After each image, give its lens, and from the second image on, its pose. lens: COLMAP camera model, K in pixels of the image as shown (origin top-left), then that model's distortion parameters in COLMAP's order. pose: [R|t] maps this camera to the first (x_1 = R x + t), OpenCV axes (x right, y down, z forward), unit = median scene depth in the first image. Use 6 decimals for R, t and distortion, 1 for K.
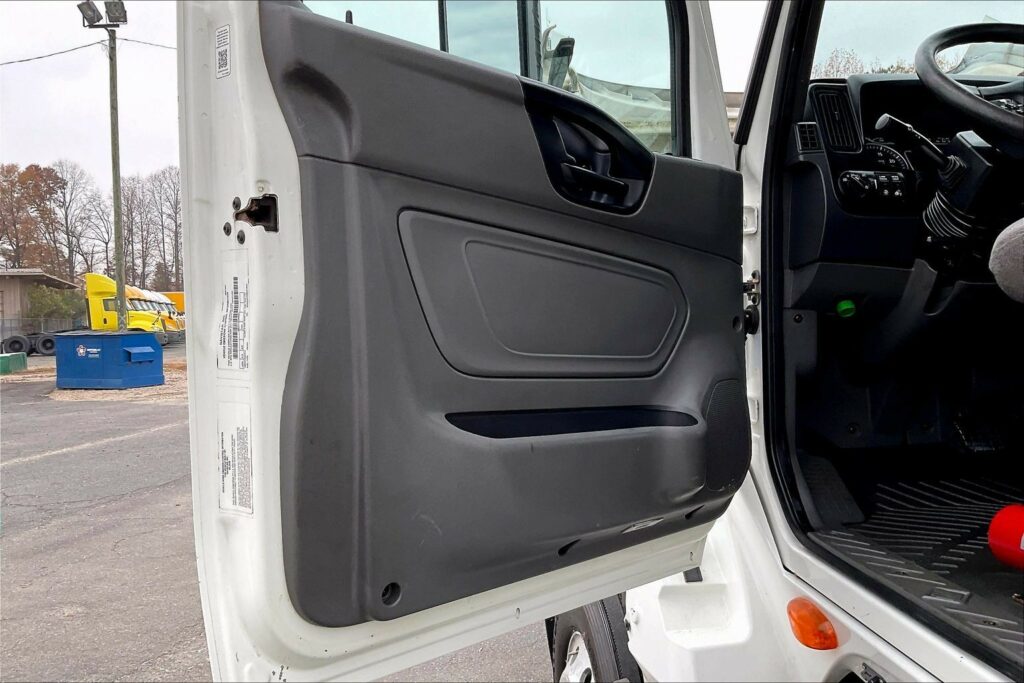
lens RADIAL K [[837.7, 0, 512.0], [0, 837.7, 341.5], [0, 0, 1]] dist [0.105678, -0.211755]
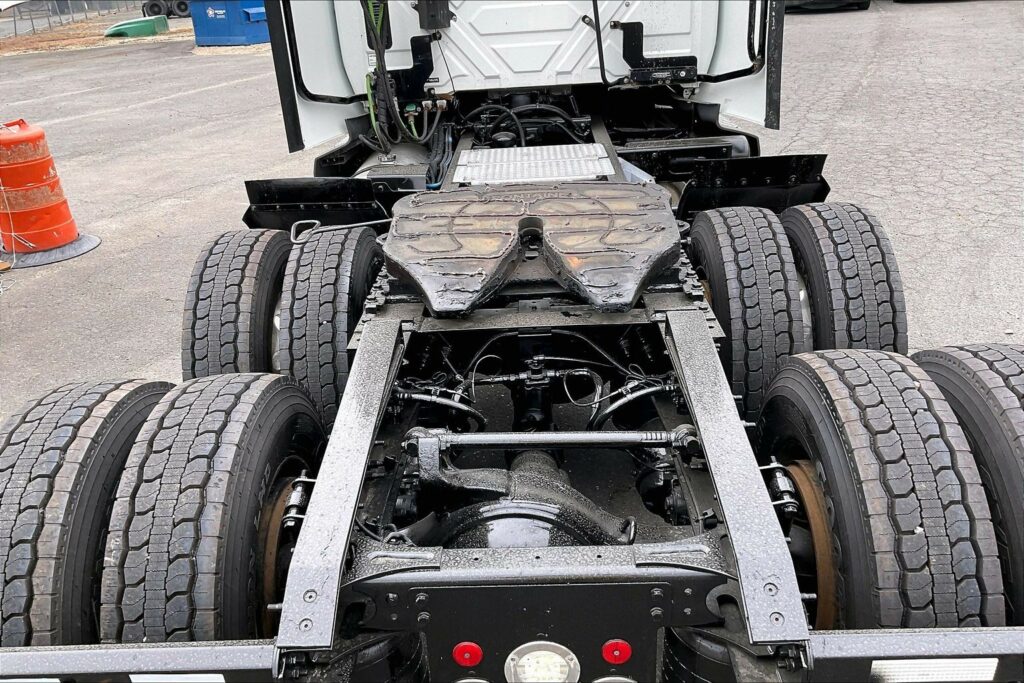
lens RADIAL K [[837.7, 0, 512.0], [0, 837.7, 341.5], [0, 0, 1]] dist [0.105678, -0.211755]
pose [[0.988151, 0.031626, -0.150191, 0.121873], [0.028367, 0.924051, 0.381214, -0.004861], [0.150840, -0.380958, 0.912205, -0.232983]]
